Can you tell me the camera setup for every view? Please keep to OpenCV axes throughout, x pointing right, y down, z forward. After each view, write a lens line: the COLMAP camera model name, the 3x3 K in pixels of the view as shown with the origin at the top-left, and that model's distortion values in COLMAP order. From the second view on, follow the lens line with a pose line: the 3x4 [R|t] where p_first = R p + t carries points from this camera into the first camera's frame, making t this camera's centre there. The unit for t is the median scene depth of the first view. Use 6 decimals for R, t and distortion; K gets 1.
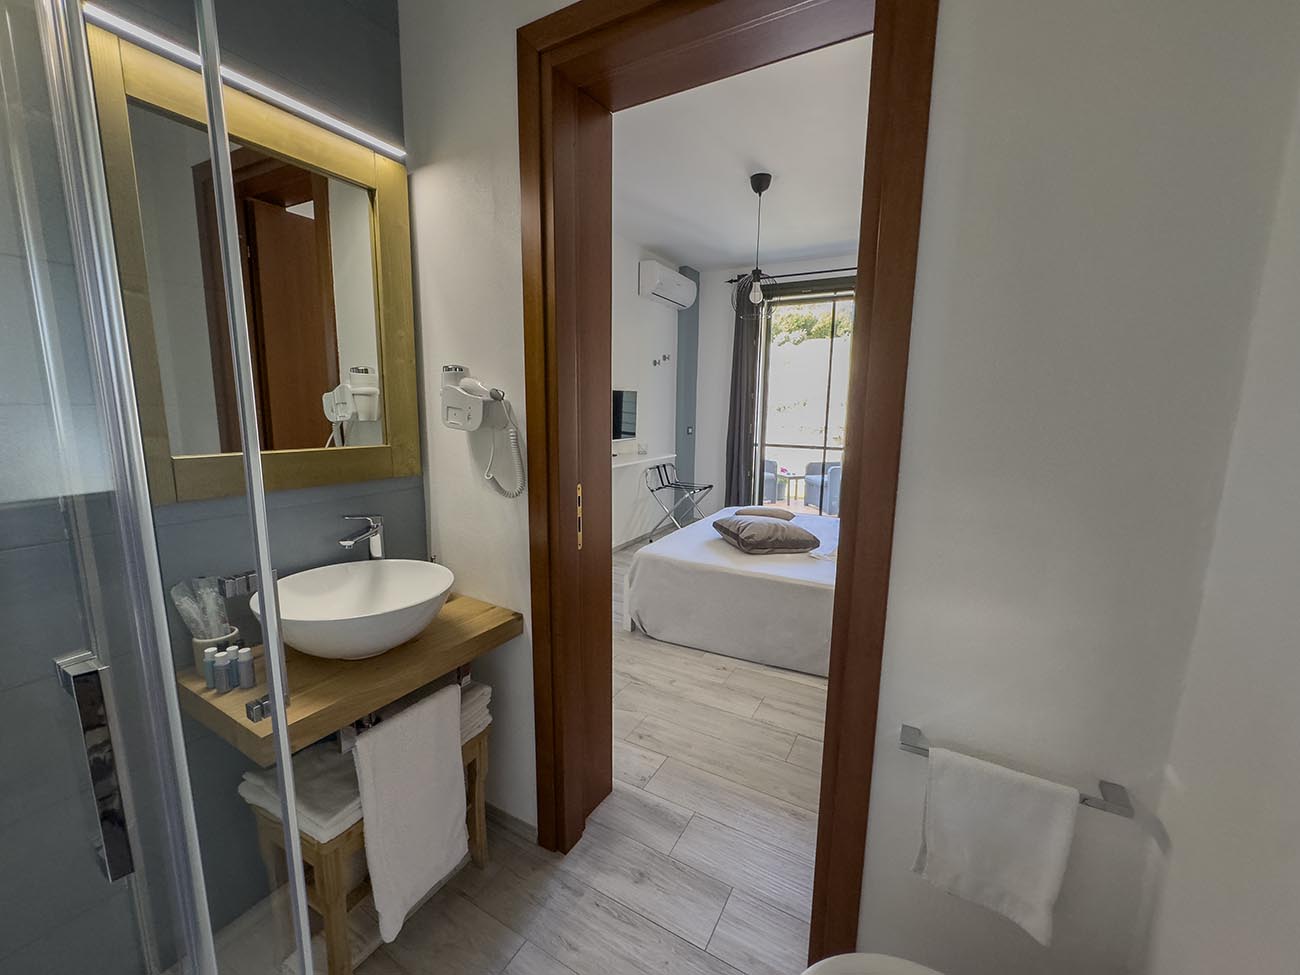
lens RADIAL K [[518.3, 0, 649.5], [0, 518.3, 485.3], [0, 0, 1]] dist [-0.006037, 0.000658]
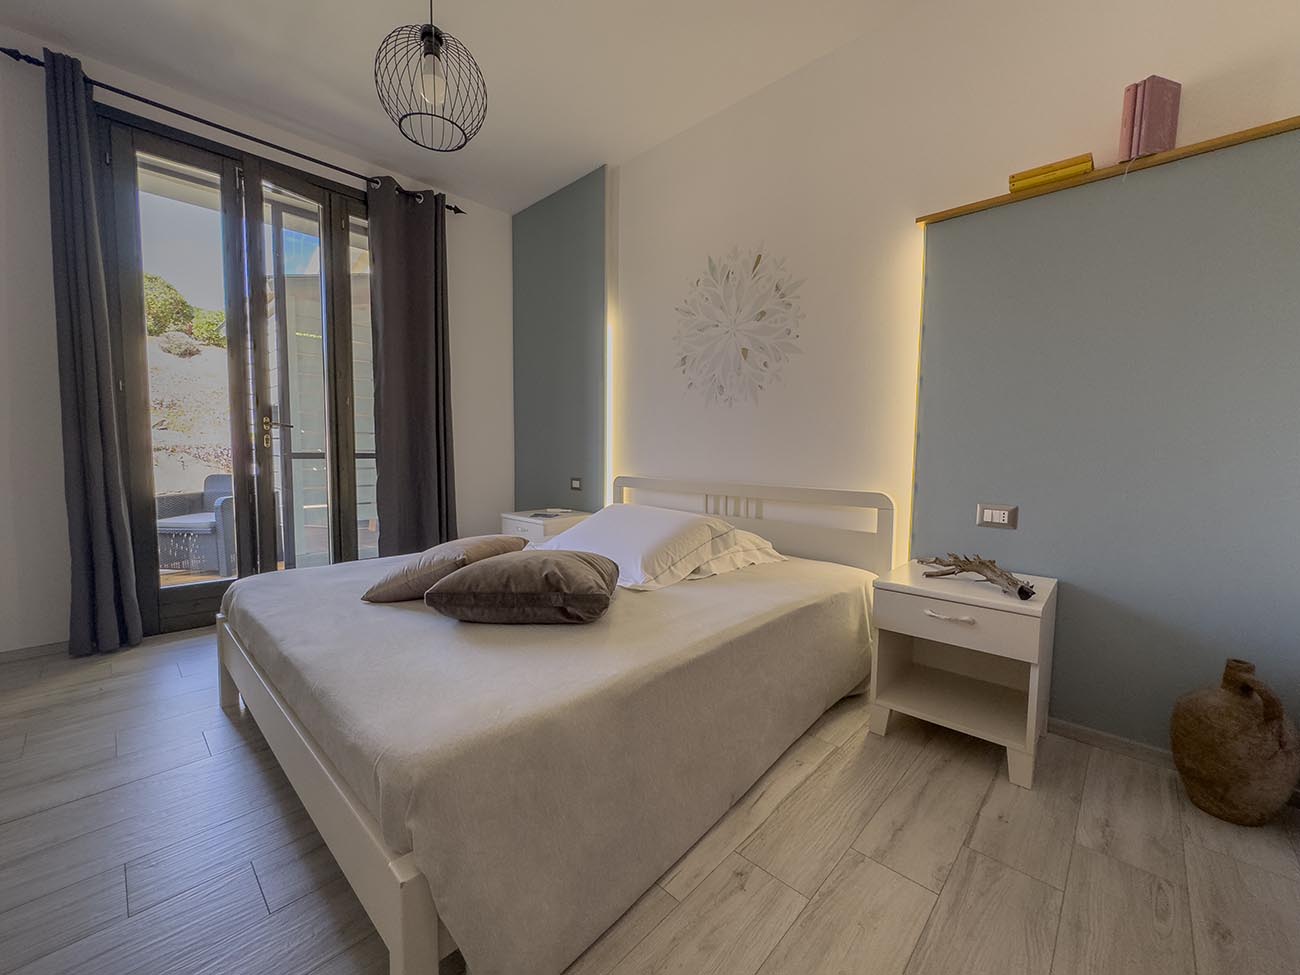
lens RADIAL K [[518.3, 0, 650.2], [0, 518.3, 485.3], [0, 0, 1]] dist [-0.006037, 0.000658]
pose [[0.256220, -0.083167, 0.963034, -0.279072], [0.143213, 0.988562, 0.047269, -0.004905], [-0.955950, 0.125808, 0.265200, 0.942122]]
